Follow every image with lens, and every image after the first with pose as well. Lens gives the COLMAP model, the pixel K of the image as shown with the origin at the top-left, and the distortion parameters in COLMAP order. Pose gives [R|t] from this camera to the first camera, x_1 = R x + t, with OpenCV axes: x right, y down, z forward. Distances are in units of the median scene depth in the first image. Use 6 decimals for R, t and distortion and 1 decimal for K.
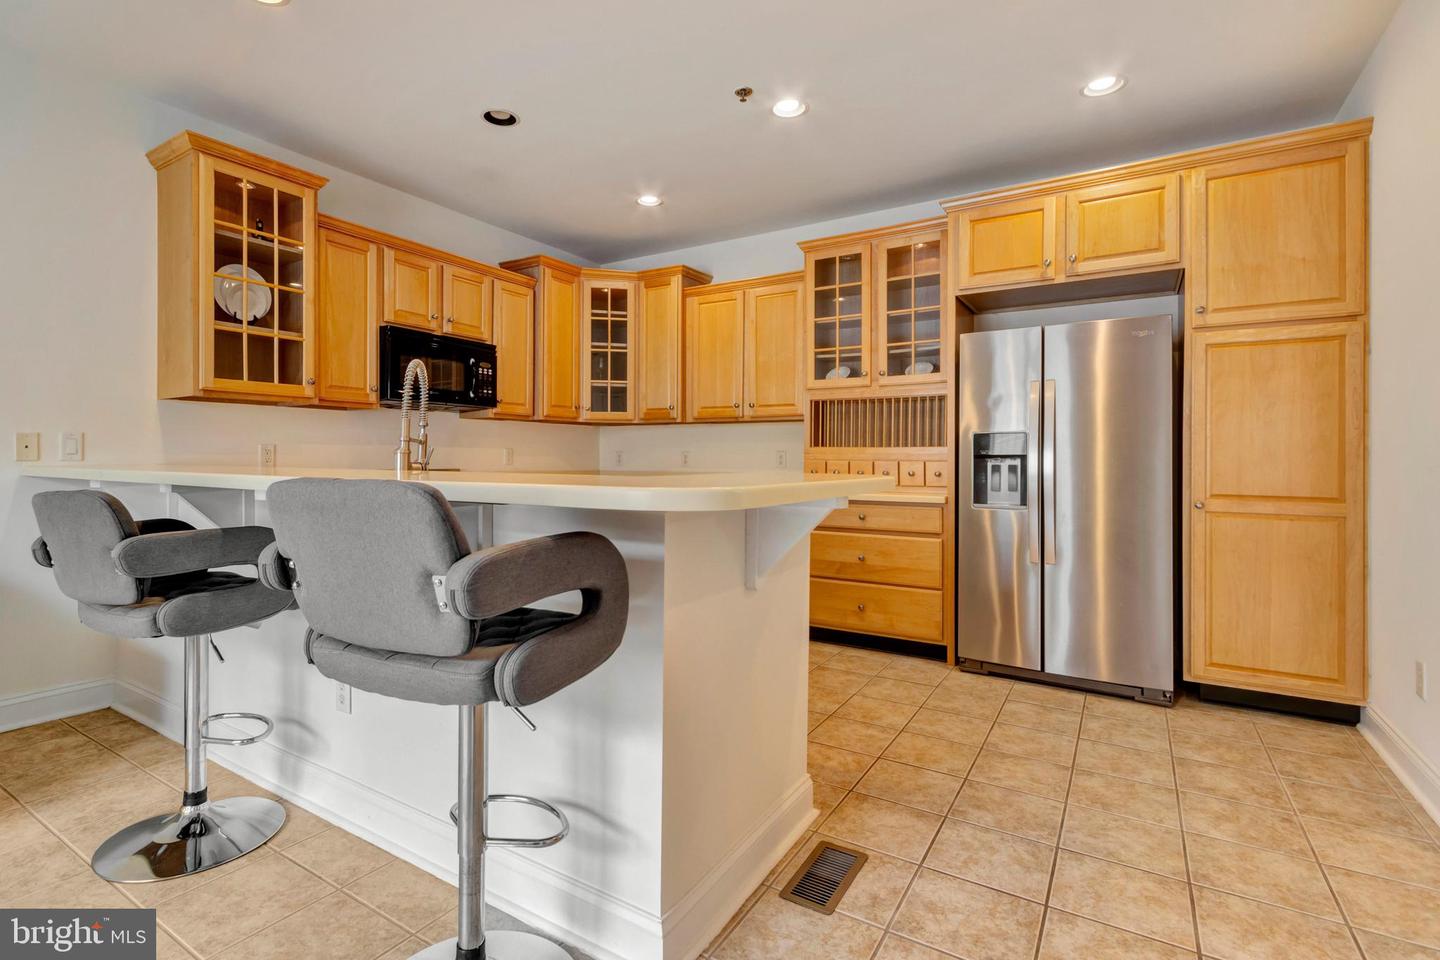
lens RADIAL K [[681.0, 0, 693.5], [0, 681.0, 461.6], [0, 0, 1]] dist [0.002949, 0.000457]
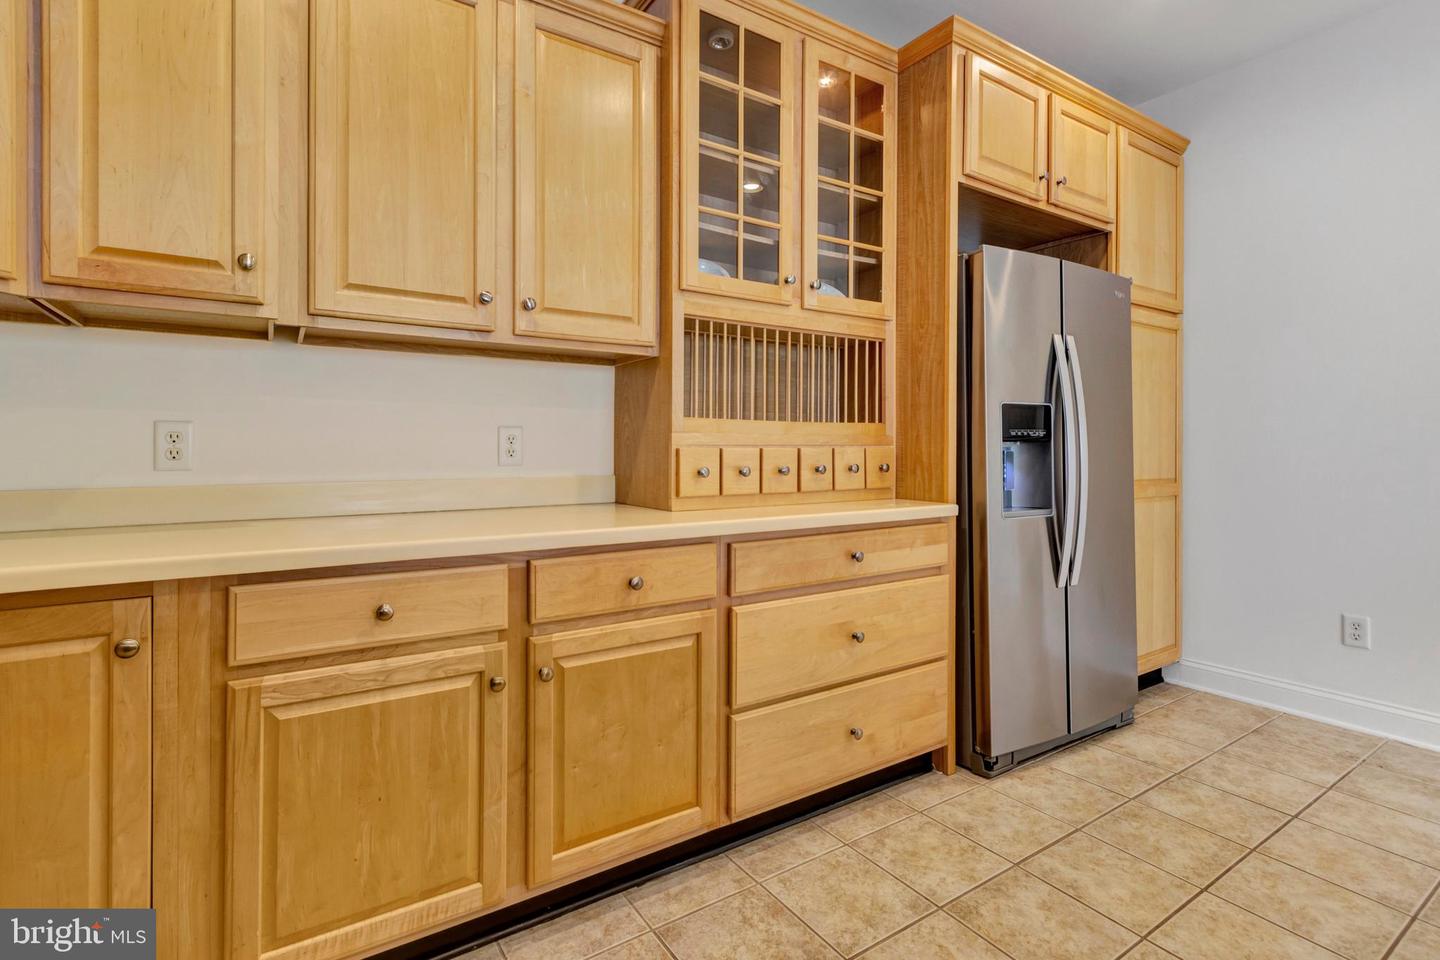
lens RADIAL K [[681.0, 0, 695.2], [0, 681.0, 454.1], [0, 0, 1]] dist [0.002949, 0.000457]
pose [[0.414597, -0.016639, 0.909853, -0.259765], [0.004208, 0.999857, 0.016368, -0.004785], [-0.909996, -0.002957, 0.414607, 0.876030]]
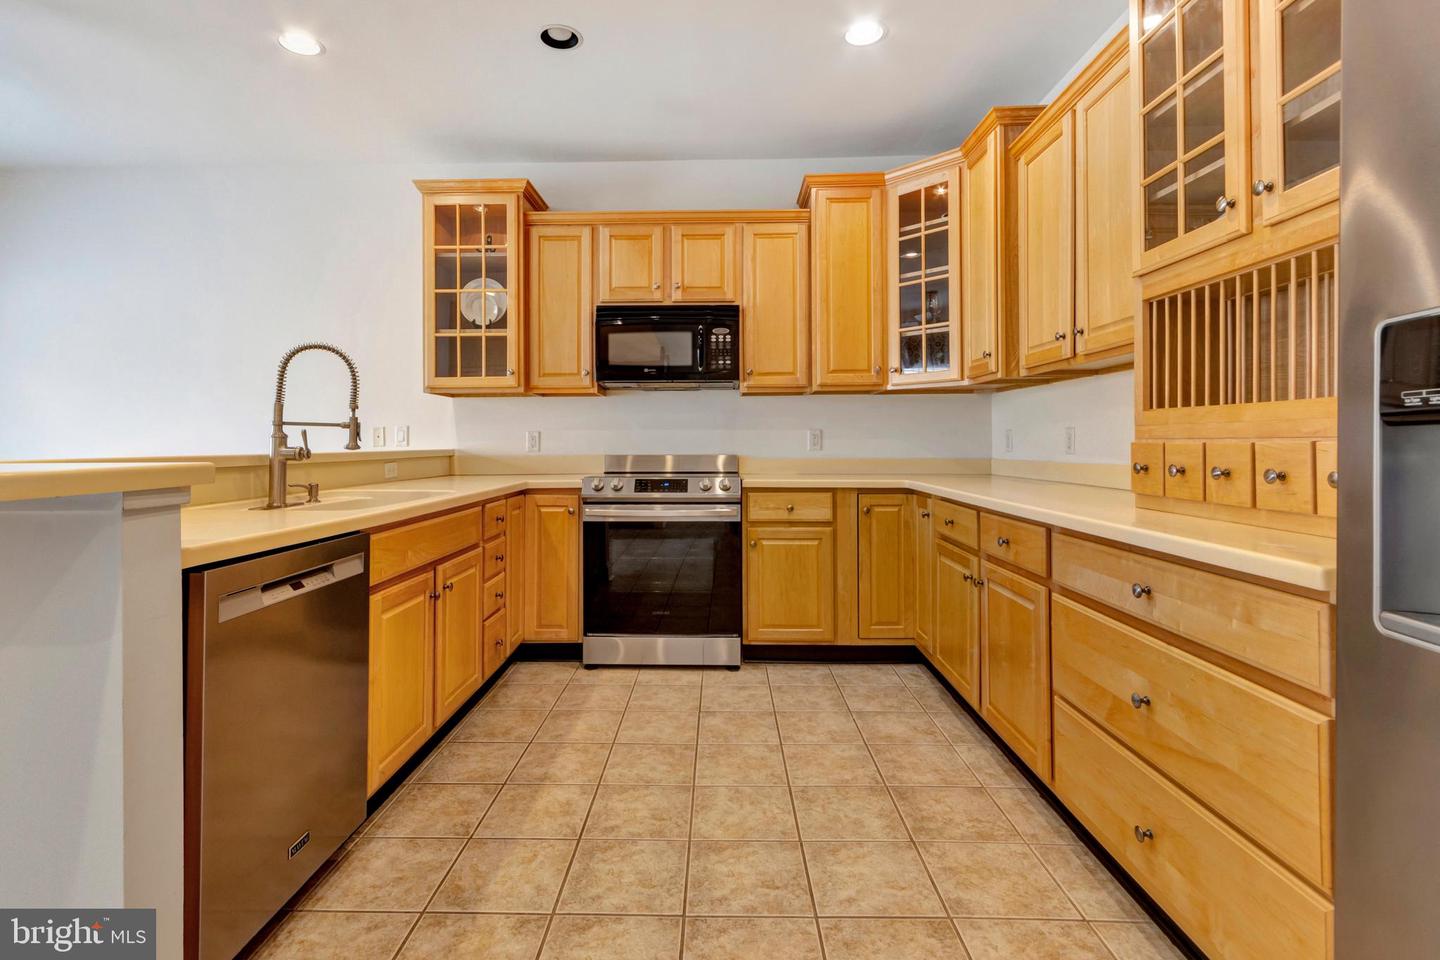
lens RADIAL K [[681.0, 0, 702.3], [0, 681.0, 445.9], [0, 0, 1]] dist [0.002949, 0.000457]
pose [[0.520466, -0.002981, -0.853877, 0.430917], [0.003498, 0.999993, -0.001359, 0.001364], [0.853875, -0.002280, 0.520473, 0.584083]]
